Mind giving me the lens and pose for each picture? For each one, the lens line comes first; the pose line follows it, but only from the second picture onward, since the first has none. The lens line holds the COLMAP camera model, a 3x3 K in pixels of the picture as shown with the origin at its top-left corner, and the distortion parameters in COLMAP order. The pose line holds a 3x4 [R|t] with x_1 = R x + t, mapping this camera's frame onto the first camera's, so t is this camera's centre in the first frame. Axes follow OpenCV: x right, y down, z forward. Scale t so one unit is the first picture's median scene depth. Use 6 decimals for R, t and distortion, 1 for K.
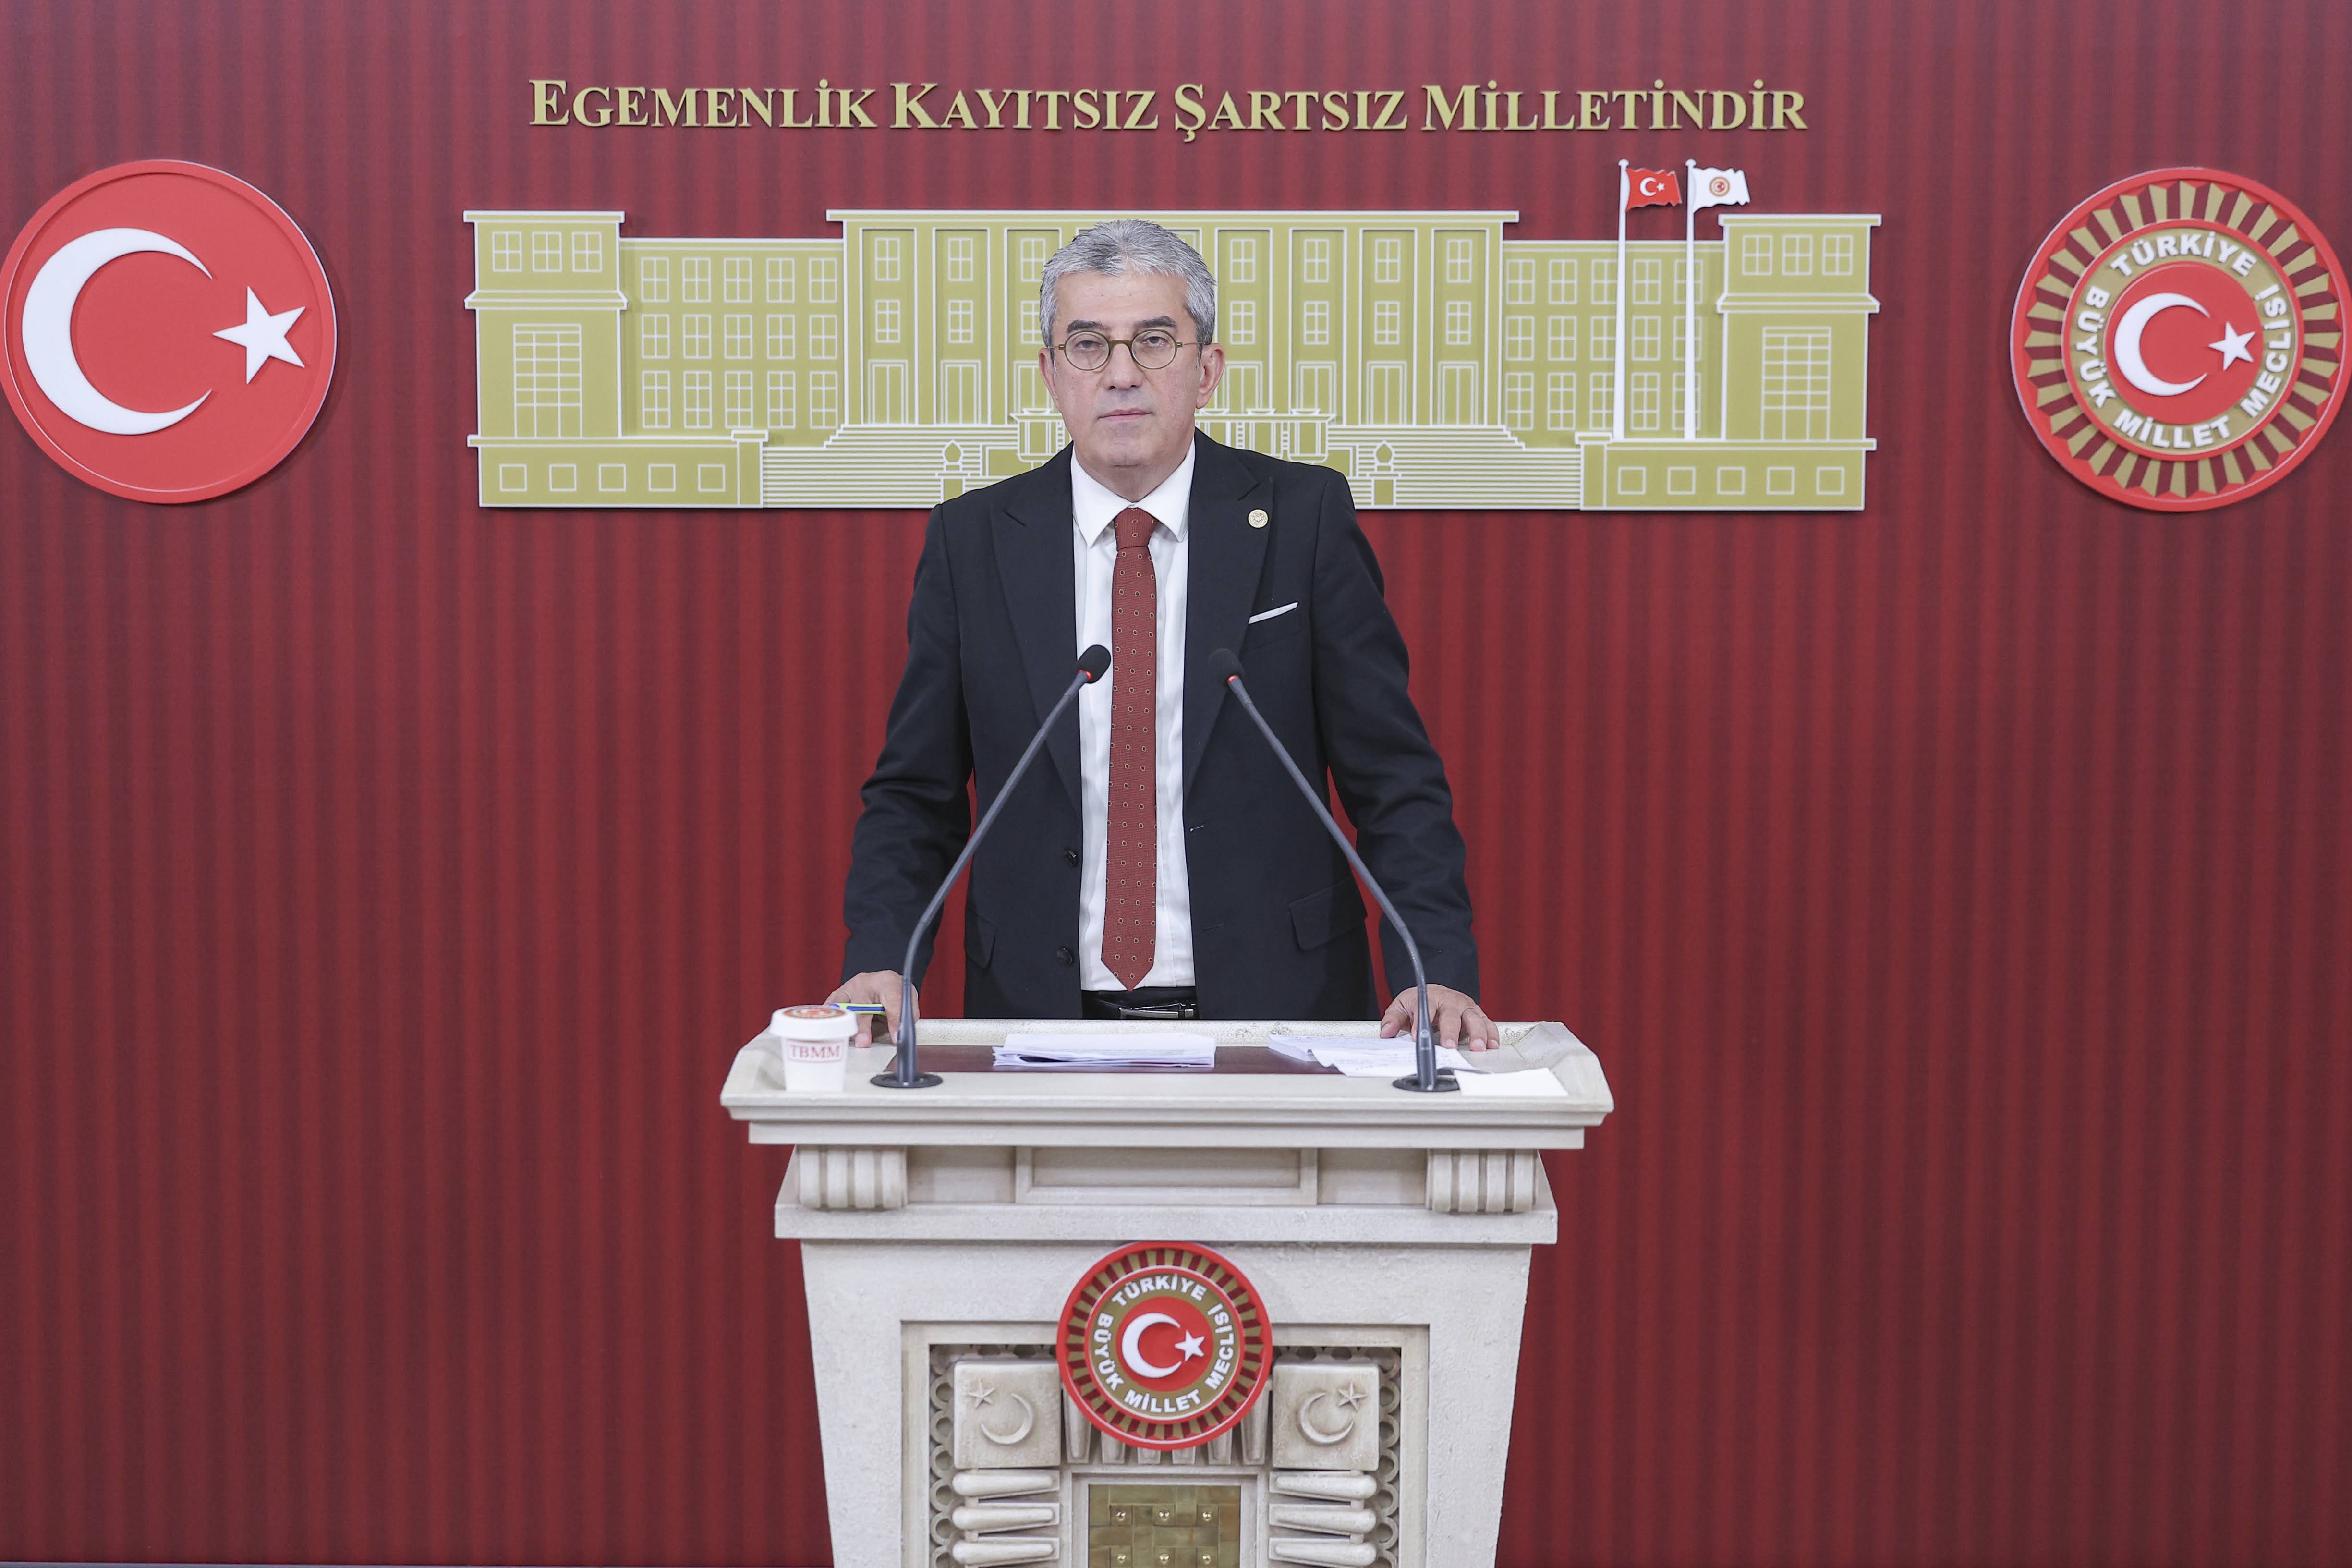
lens RADIAL K [[5832.4, 0, 1223.9], [0, 5832.4, 781.9], [0, 0, 1]] dist [0.038823, 0.085544]
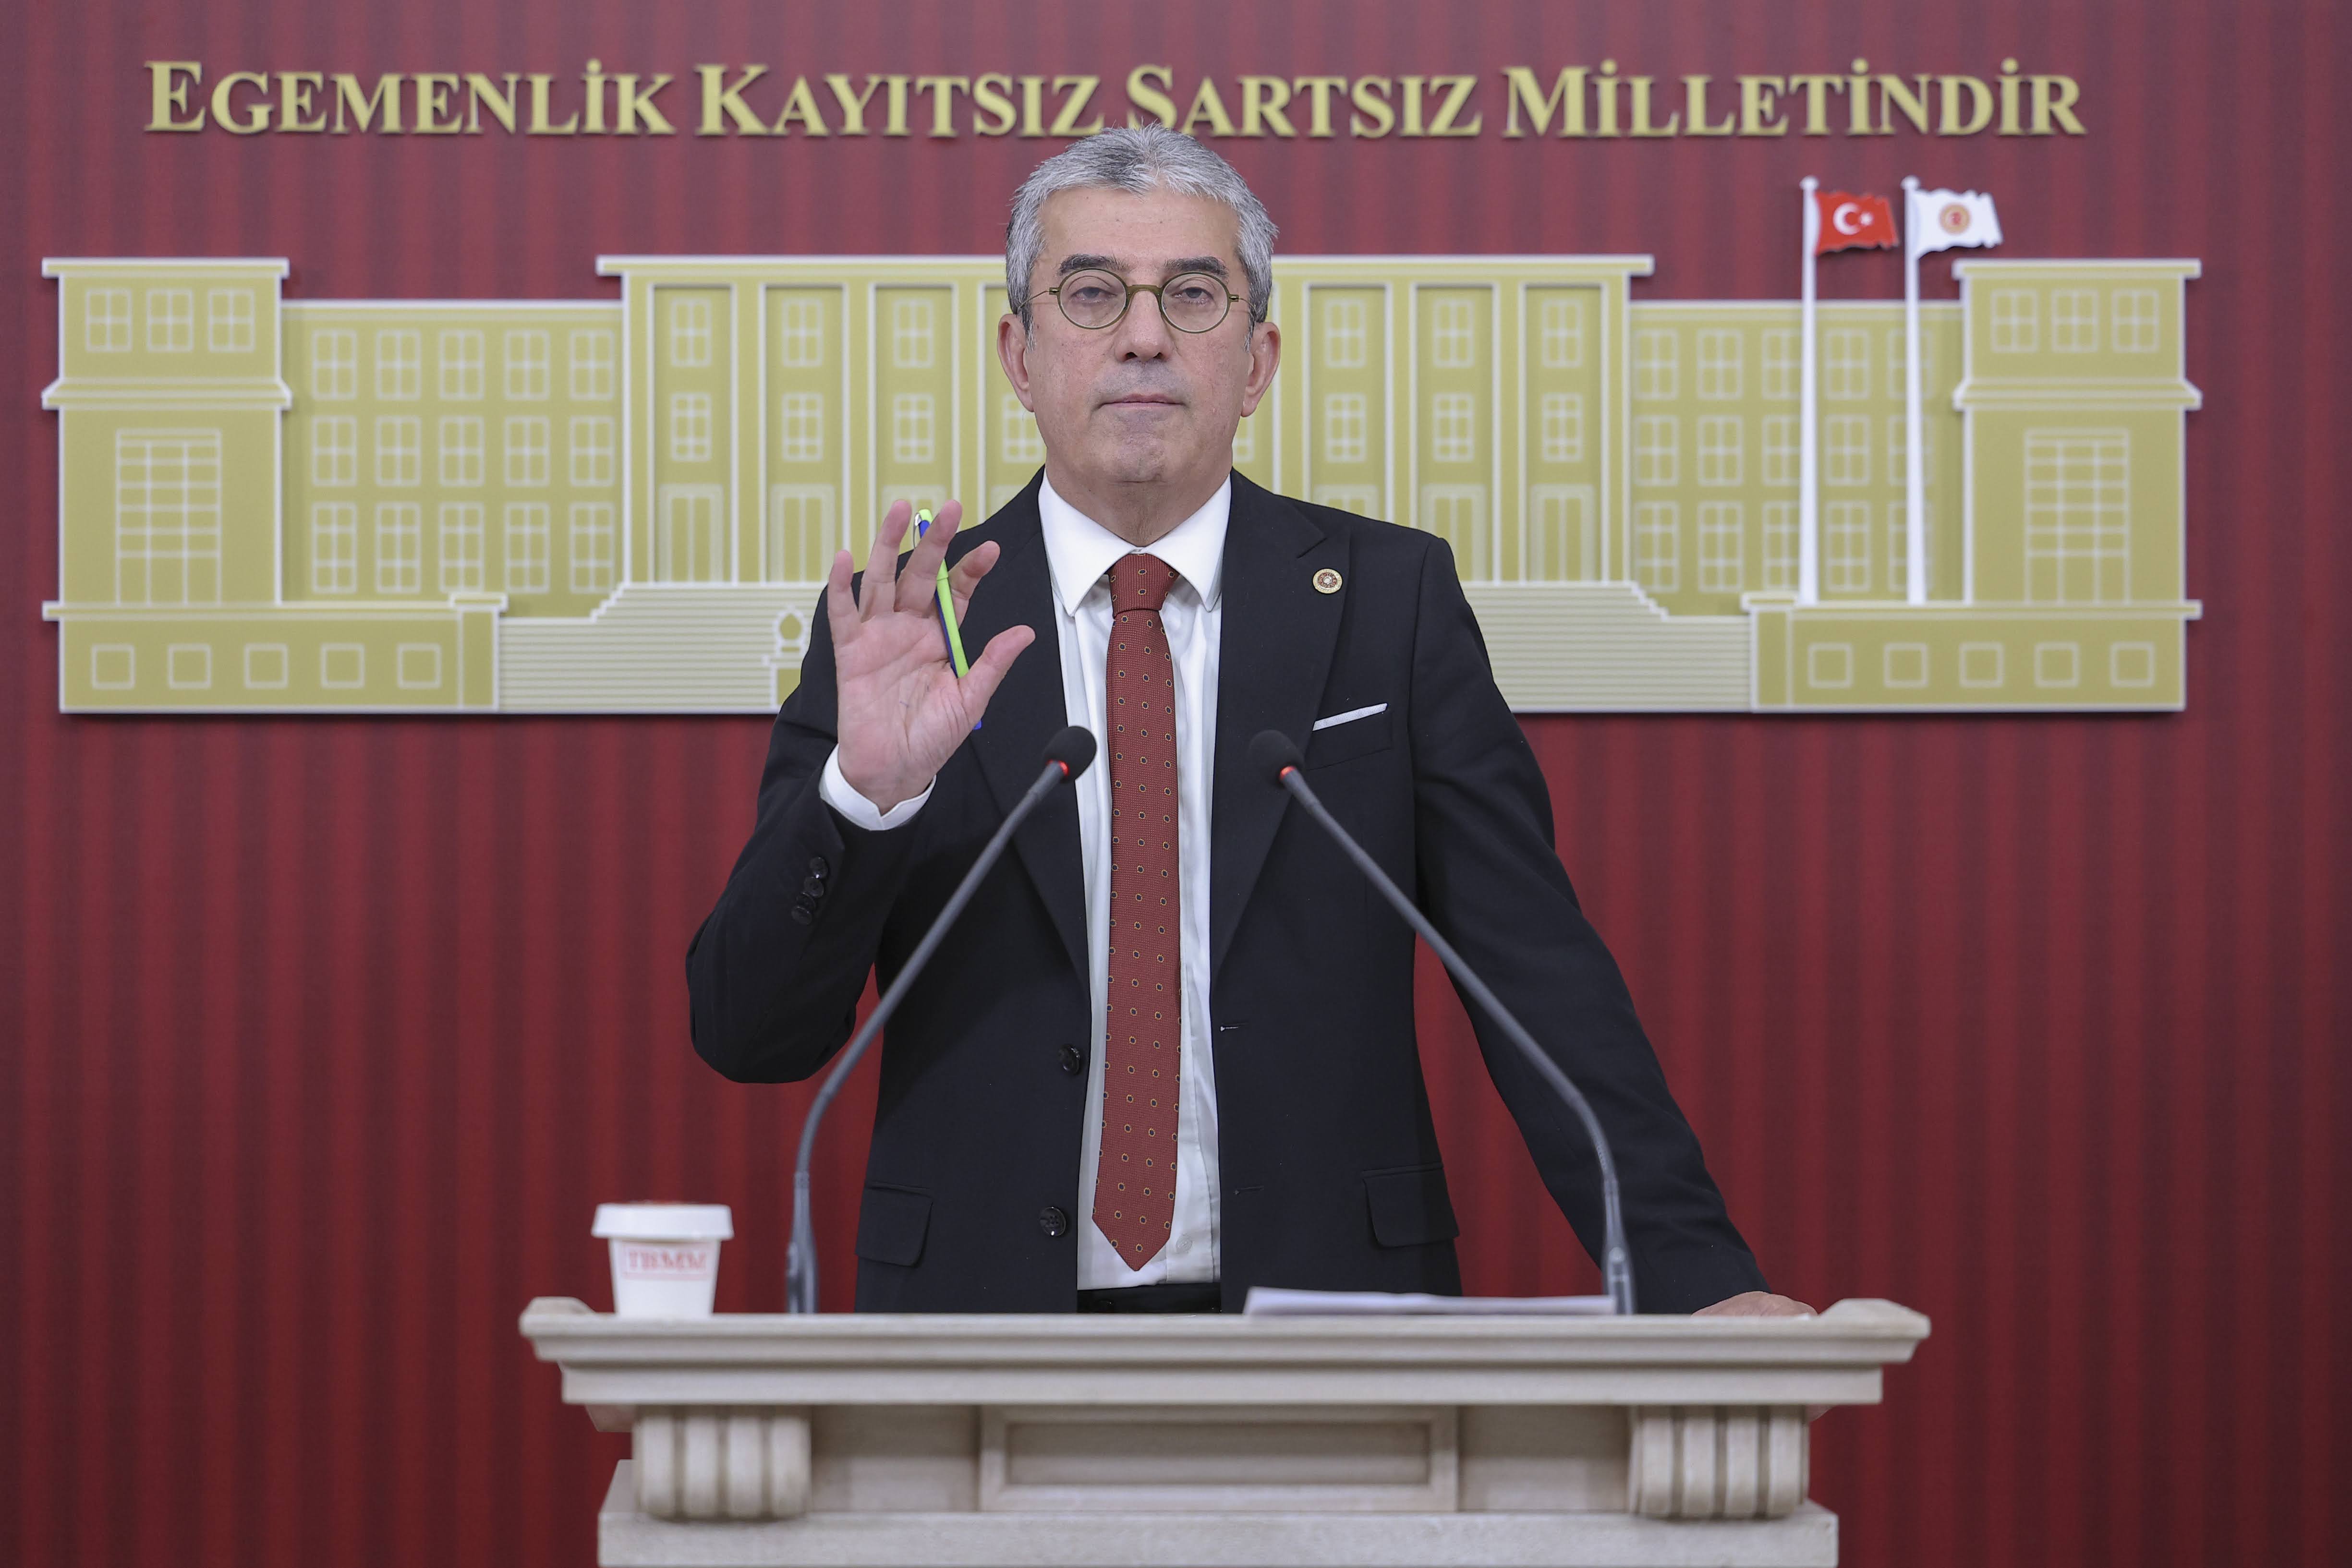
lens RADIAL K [[8579.1, 0, 1176.0], [0, 8579.1, 784.0], [0, 0, 1]] dist [0.055338, -1.767725]
pose [[0.999354, -0.005538, 0.035522, -0.037778], [0.011107, 0.987286, -0.158562, 0.113752], [-0.034192, 0.158854, 0.986710, 0.056806]]
